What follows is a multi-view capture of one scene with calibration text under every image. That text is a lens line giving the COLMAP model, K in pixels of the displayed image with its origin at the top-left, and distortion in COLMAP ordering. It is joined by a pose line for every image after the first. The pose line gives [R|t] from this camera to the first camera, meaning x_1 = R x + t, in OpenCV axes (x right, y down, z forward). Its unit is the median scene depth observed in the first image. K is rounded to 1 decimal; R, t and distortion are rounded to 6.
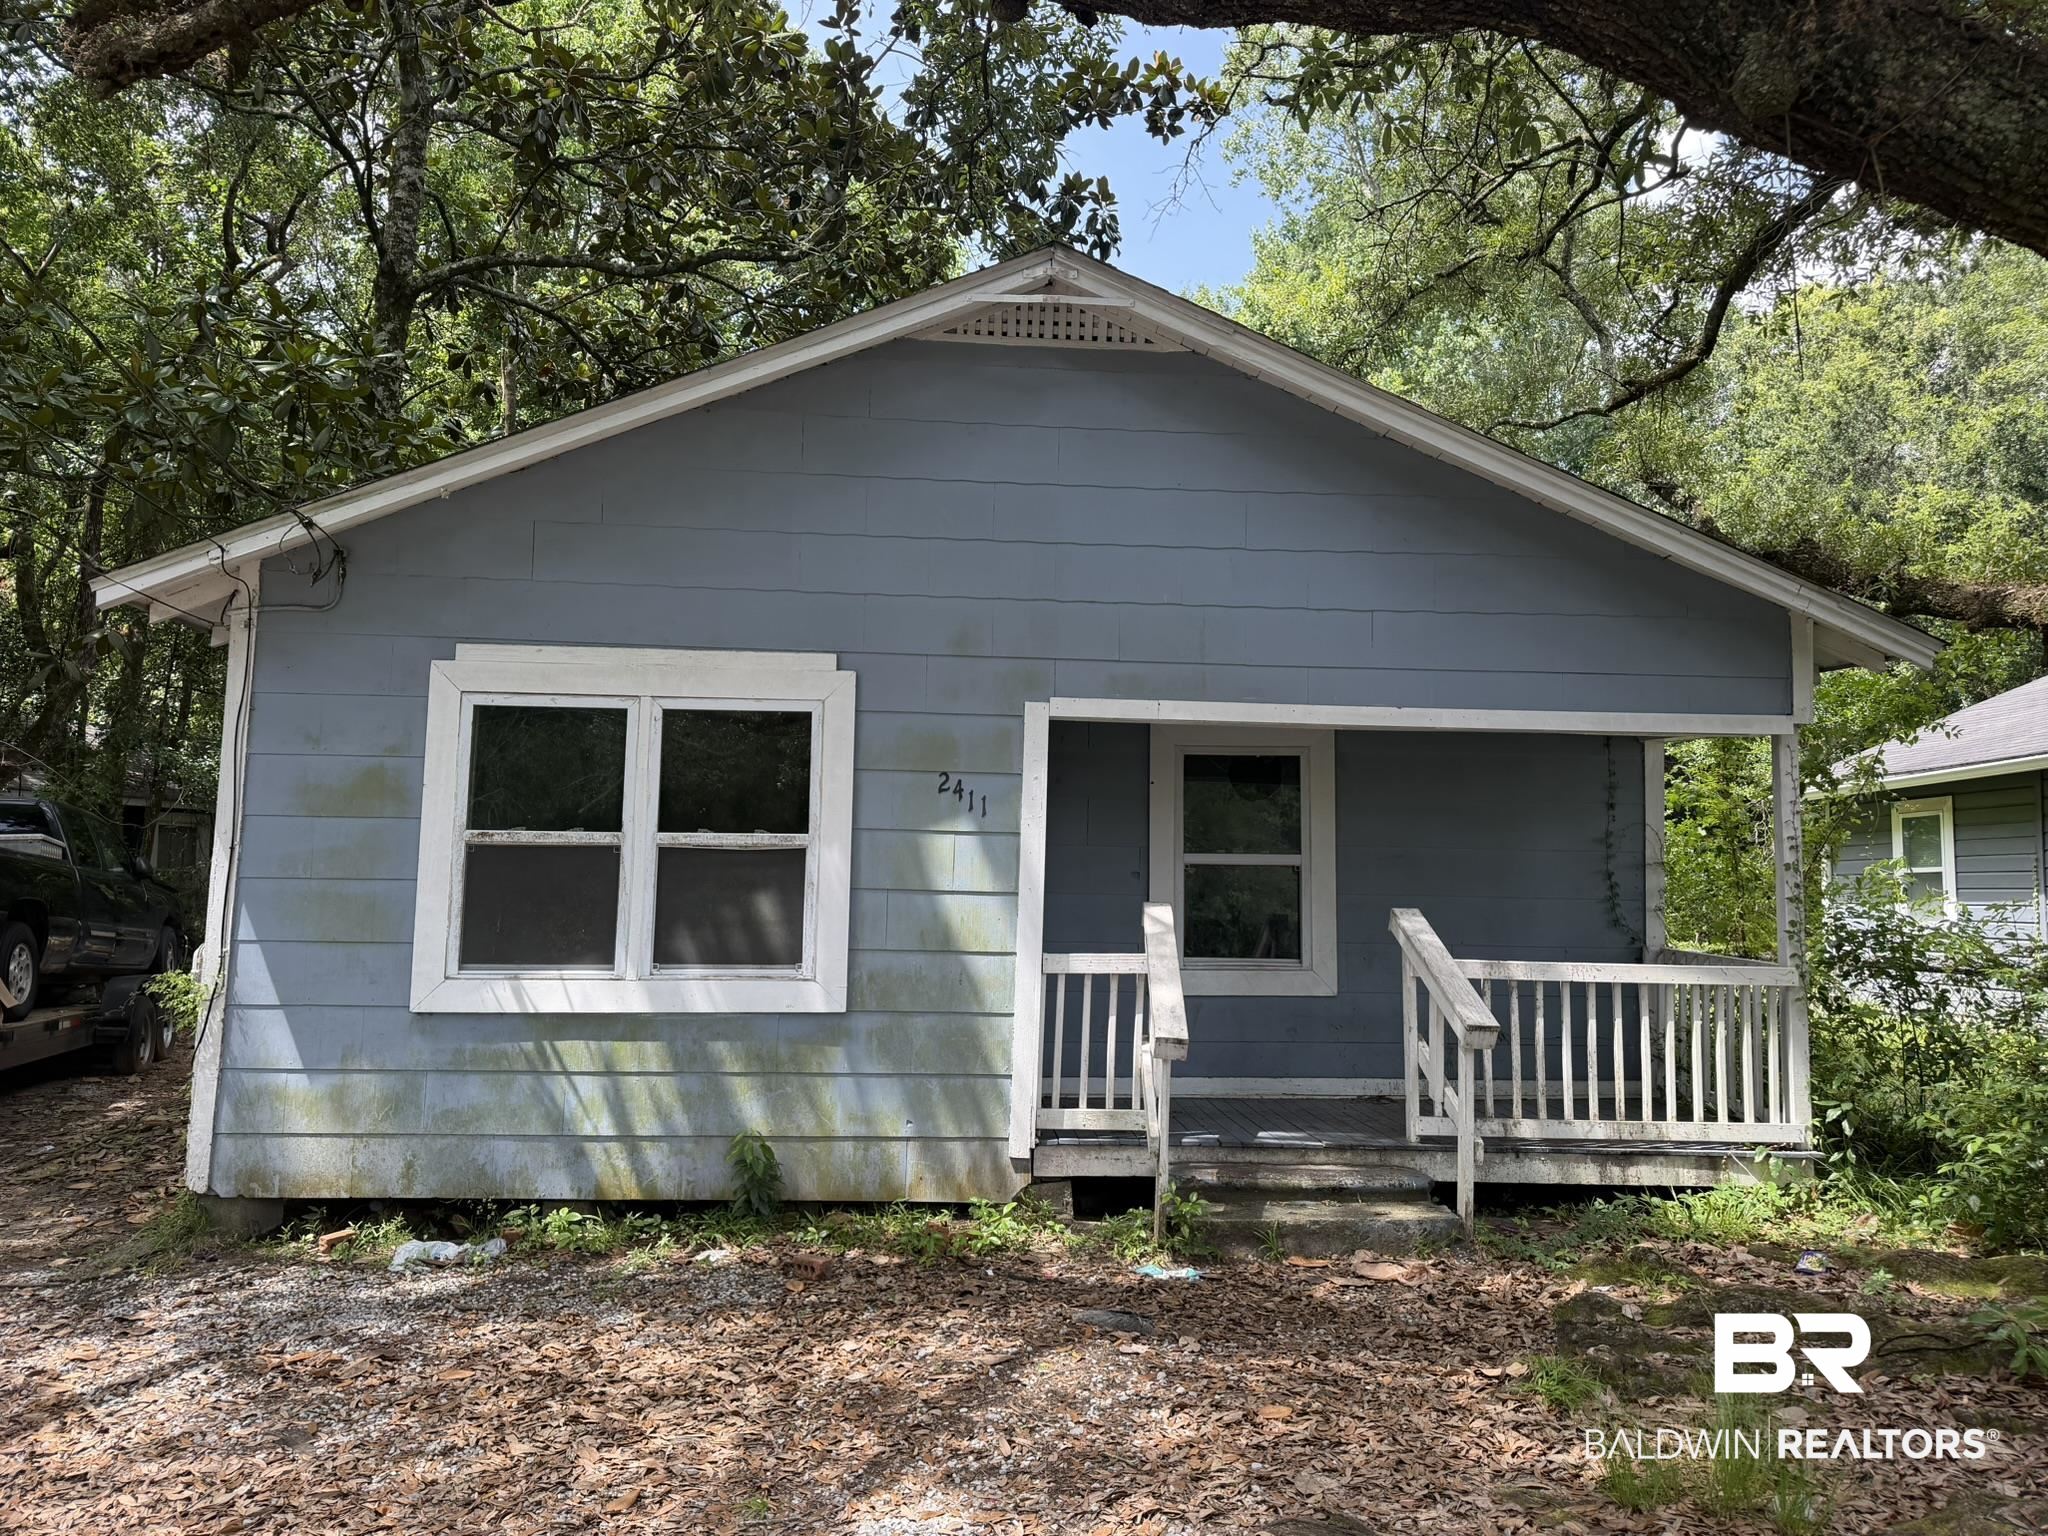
lens RADIAL K [[1448.4, 0, 1024.0], [0, 1448.4, 768.0], [0, 0, 1]] dist [-0.000961, -0.005179]
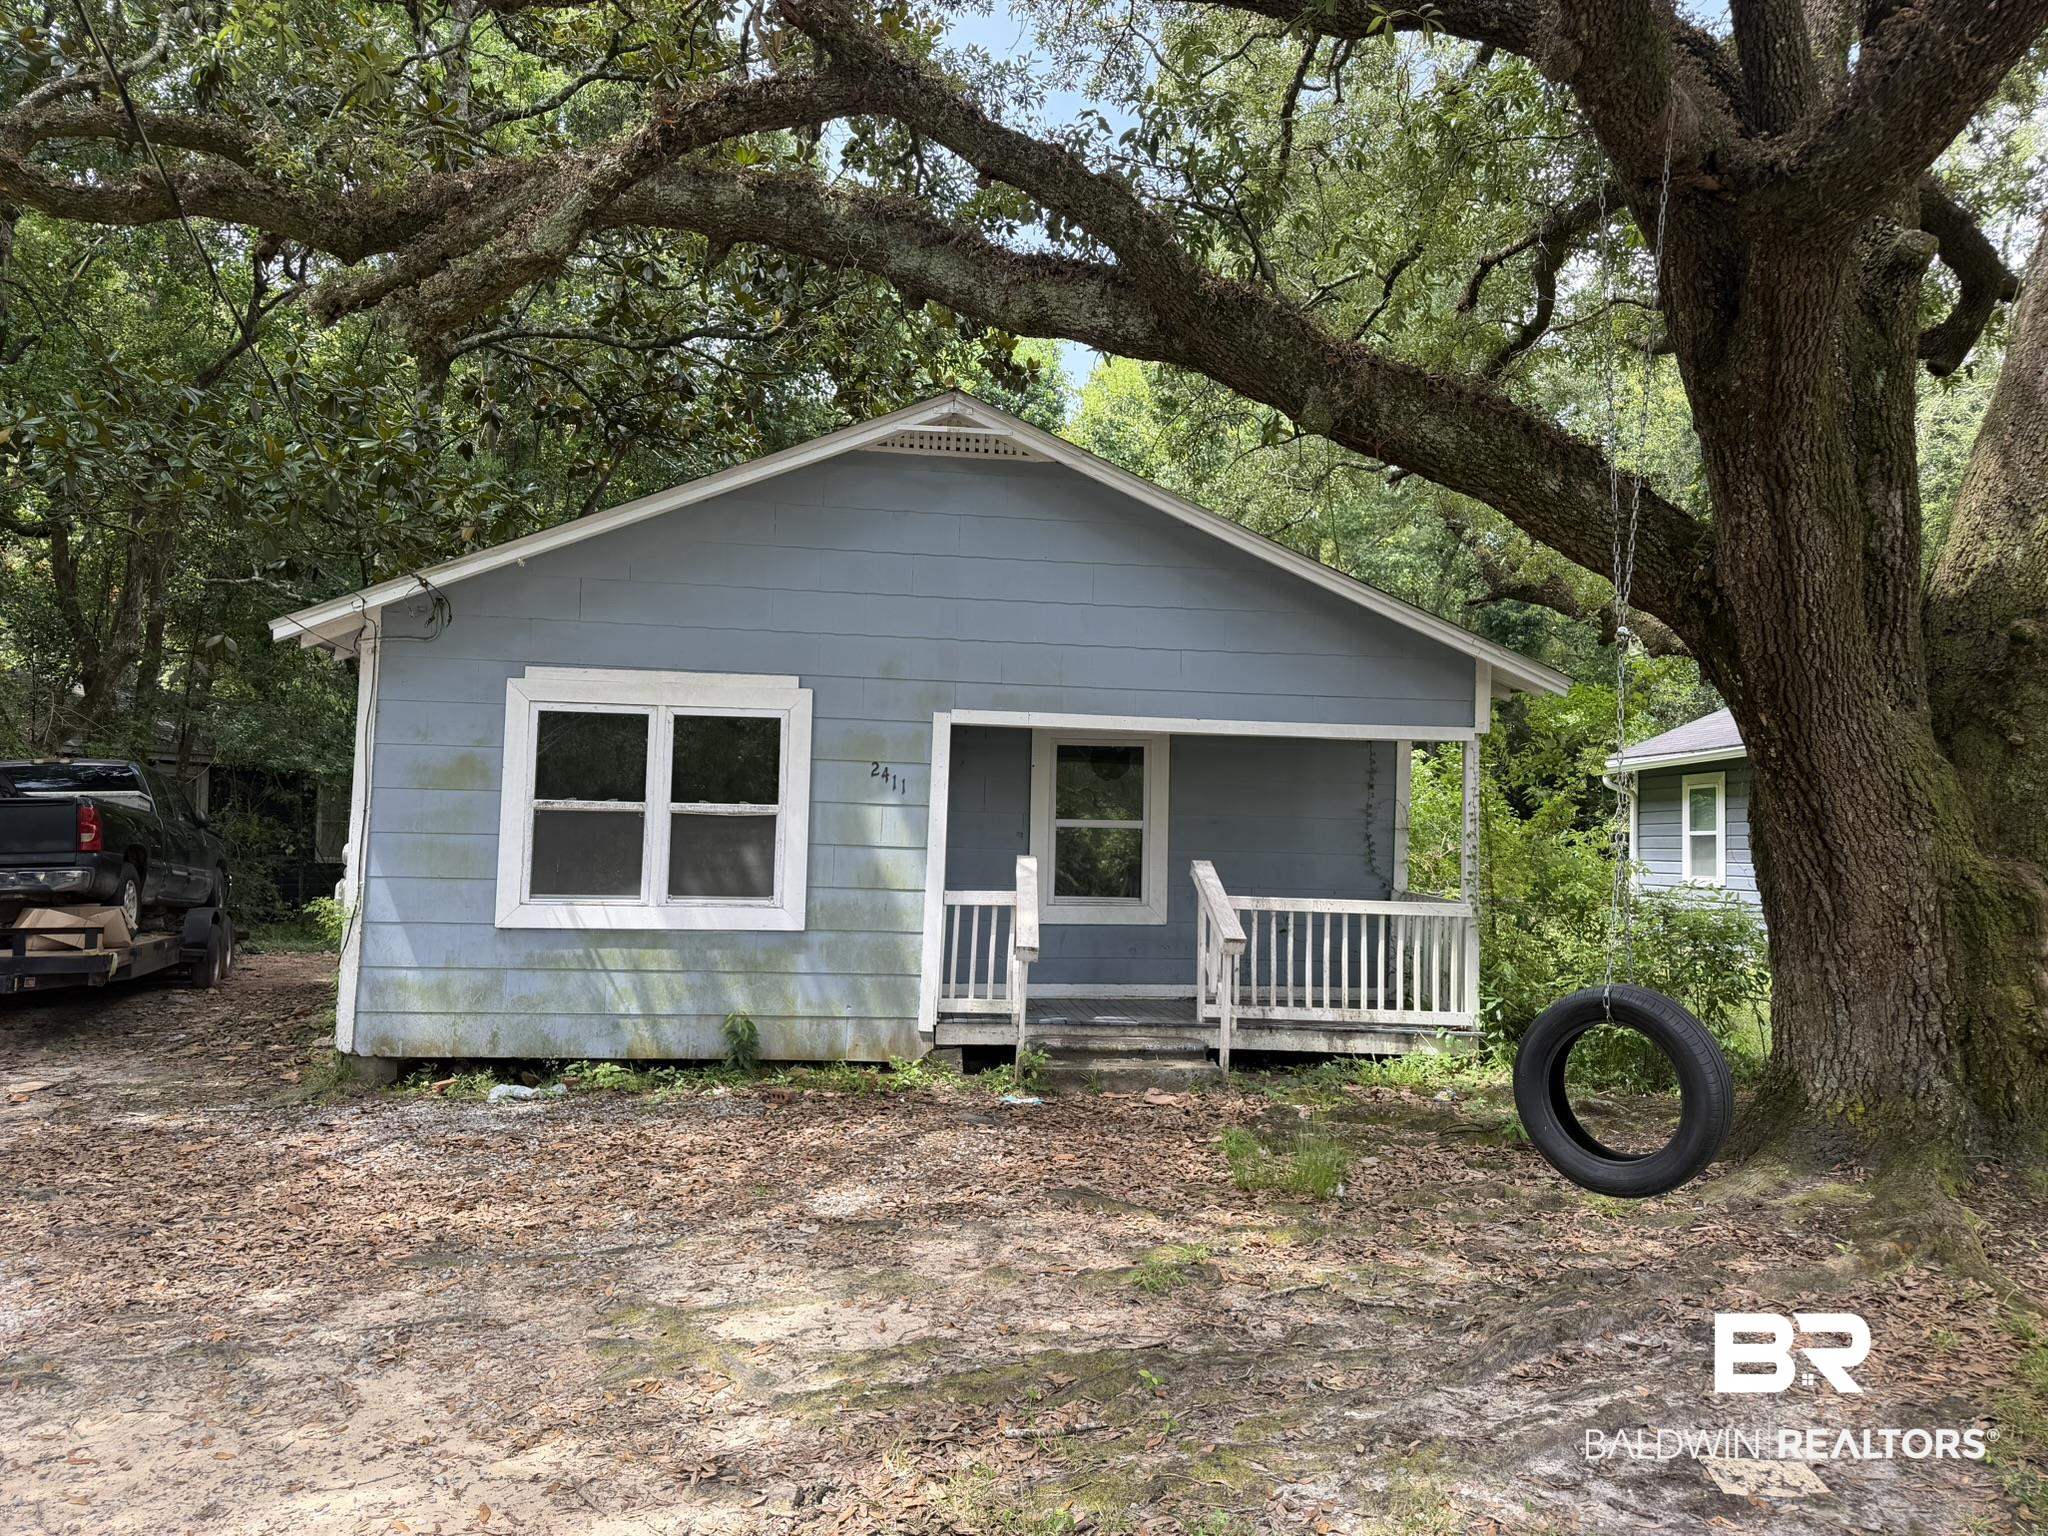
lens RADIAL K [[1399.9, 0, 1027.9], [0, 1399.9, 779.1], [0, 0, 1]] dist [0.022956, -0.001023]
pose [[0.998844, 0.011294, 0.046724, 0.030763], [-0.013132, 0.999144, 0.039217, -0.036731], [-0.046241, -0.039785, 0.998138, -0.384009]]
